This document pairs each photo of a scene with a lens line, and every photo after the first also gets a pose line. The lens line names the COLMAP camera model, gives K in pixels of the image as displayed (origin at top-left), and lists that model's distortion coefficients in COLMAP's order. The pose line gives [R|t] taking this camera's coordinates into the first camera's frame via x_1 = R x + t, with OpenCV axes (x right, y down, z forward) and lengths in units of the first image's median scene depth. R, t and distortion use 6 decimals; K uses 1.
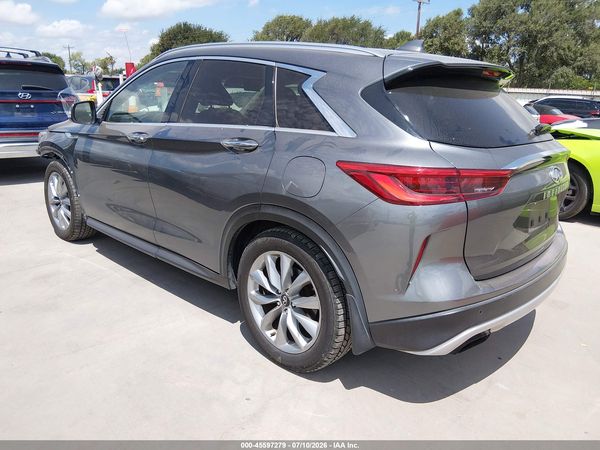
lens RADIAL K [[464.3, 0, 300.0], [0, 464.3, 225.0], [0, 0, 1]] dist [0.074623, -0.139918]
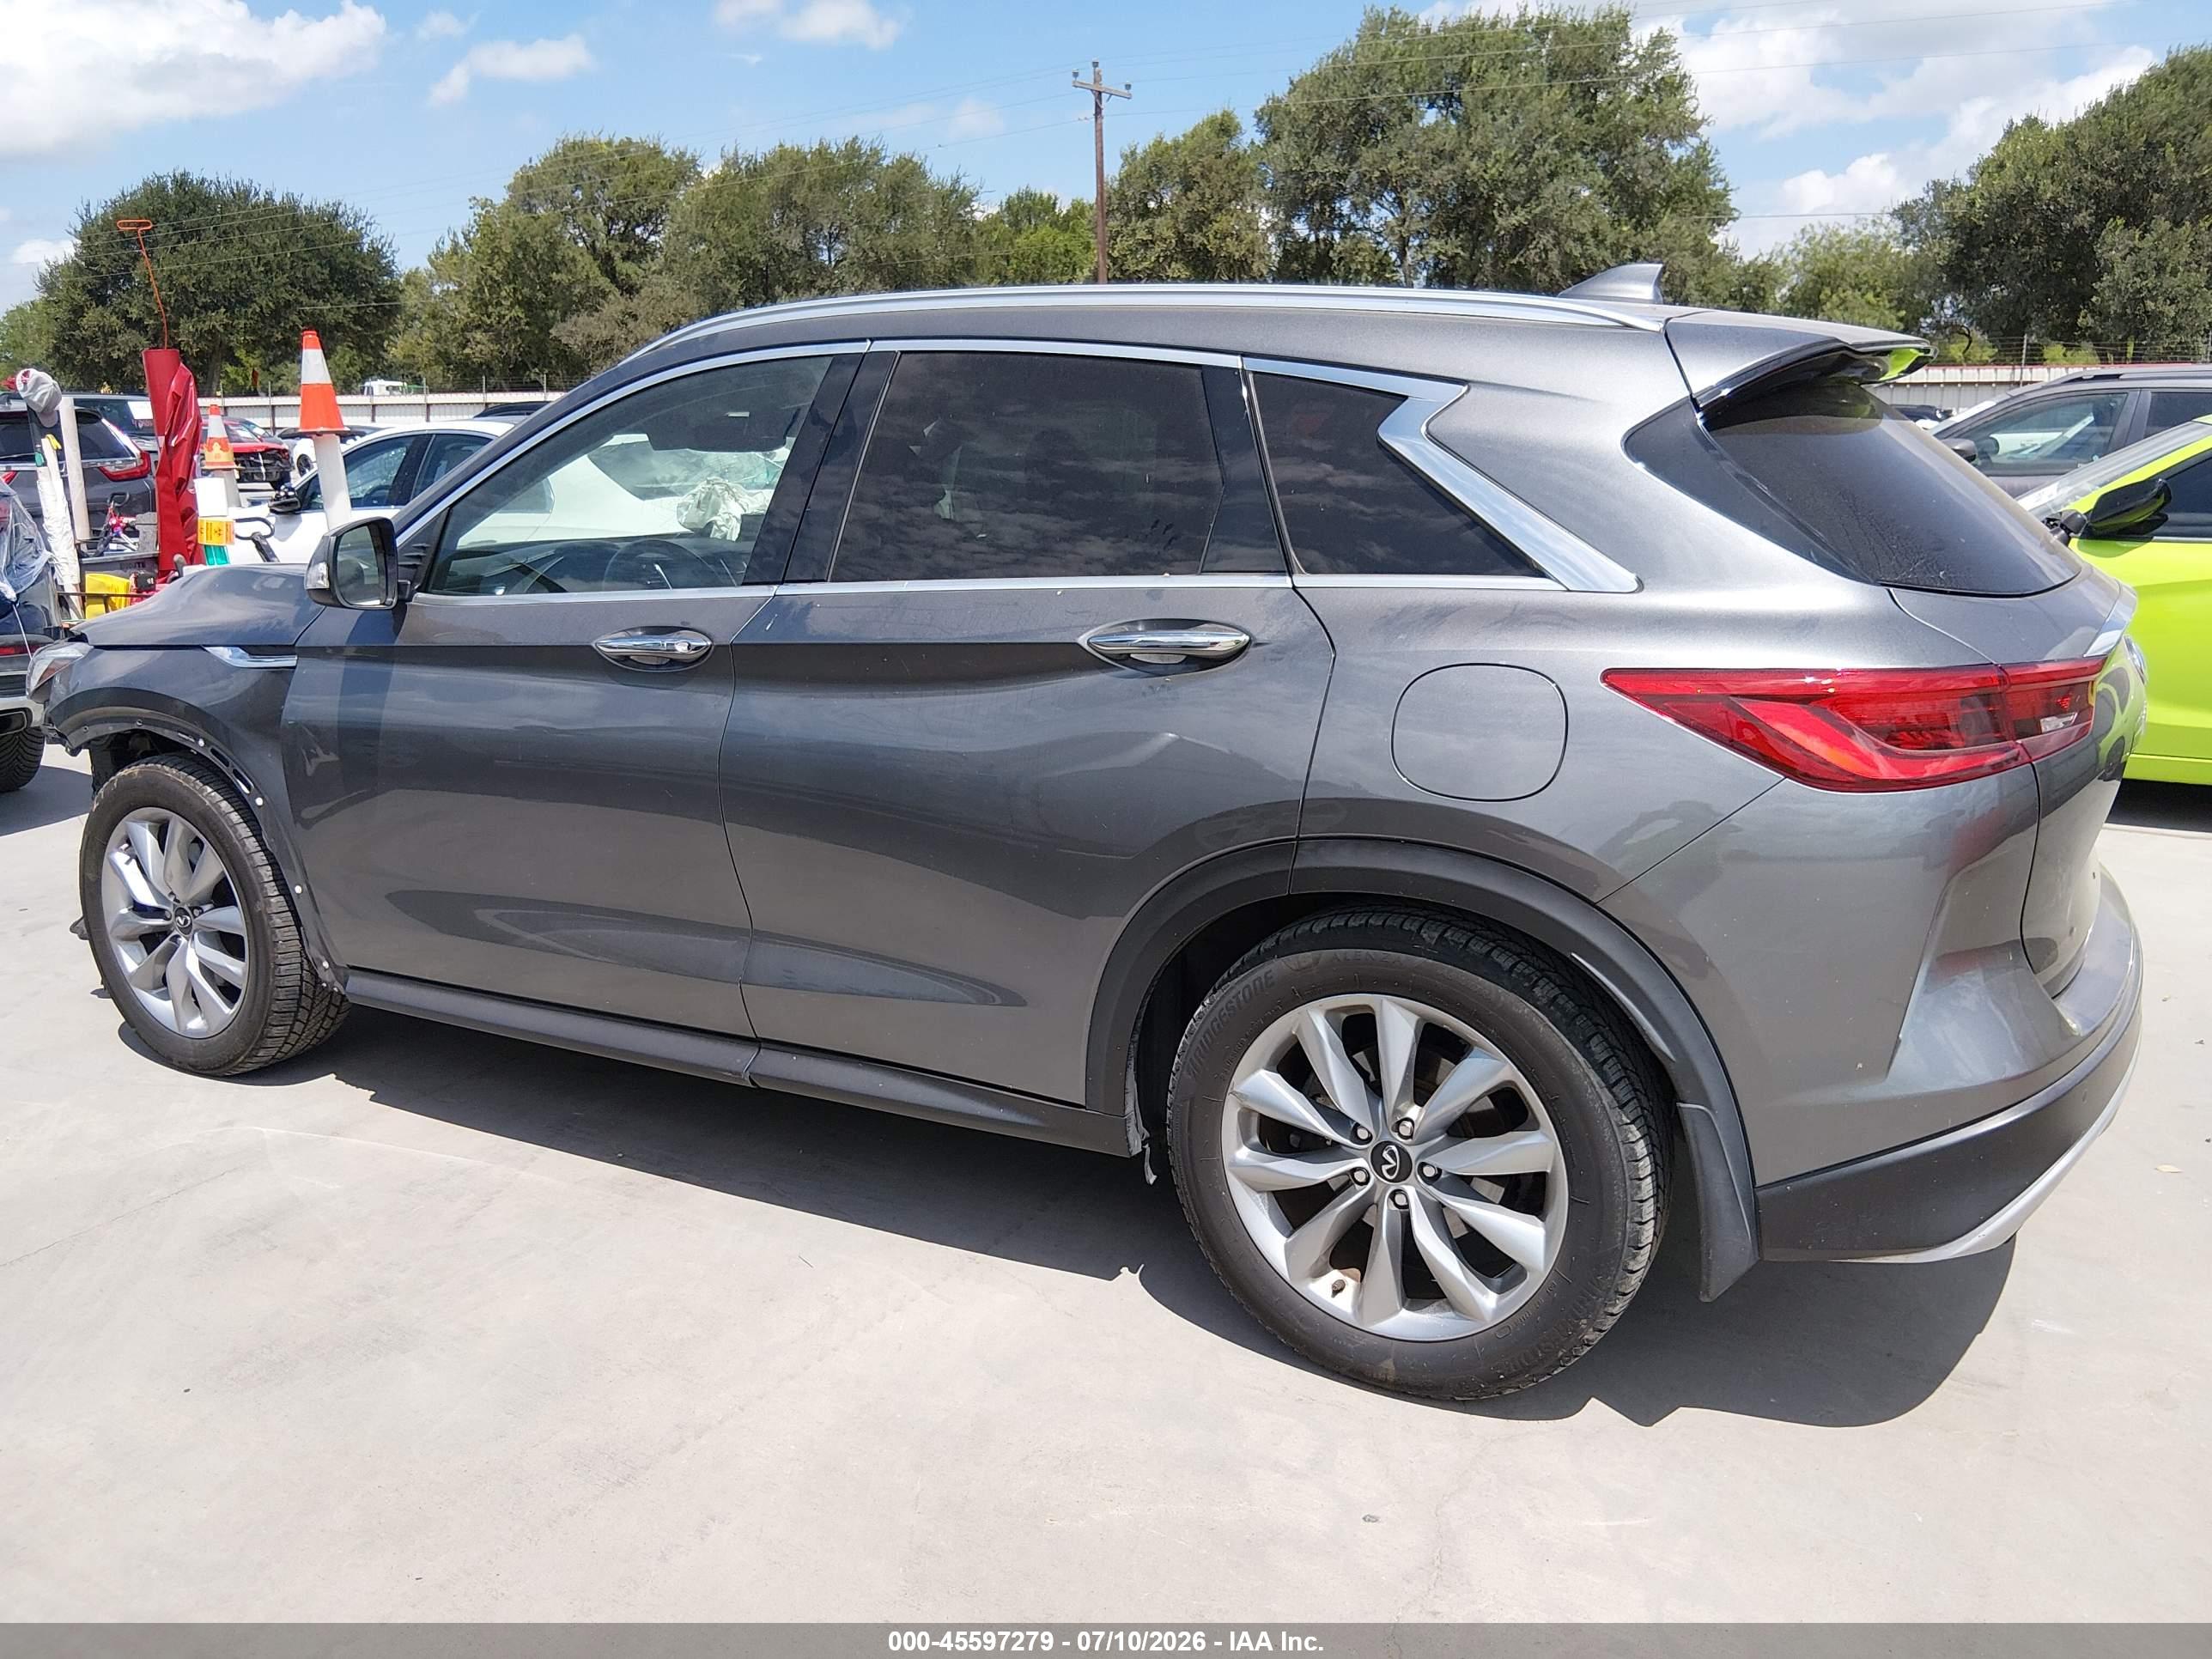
lens RADIAL K [[1711.6, 0, 1106.0], [0, 1711.6, 829.5], [0, 0, 1]] dist [0.074623, -0.139918]
pose [[0.966674, -0.104842, 0.233558, -0.248328], [0.113617, 0.993225, -0.024400, -0.021704], [-0.229417, 0.050123, 0.972037, -0.007213]]
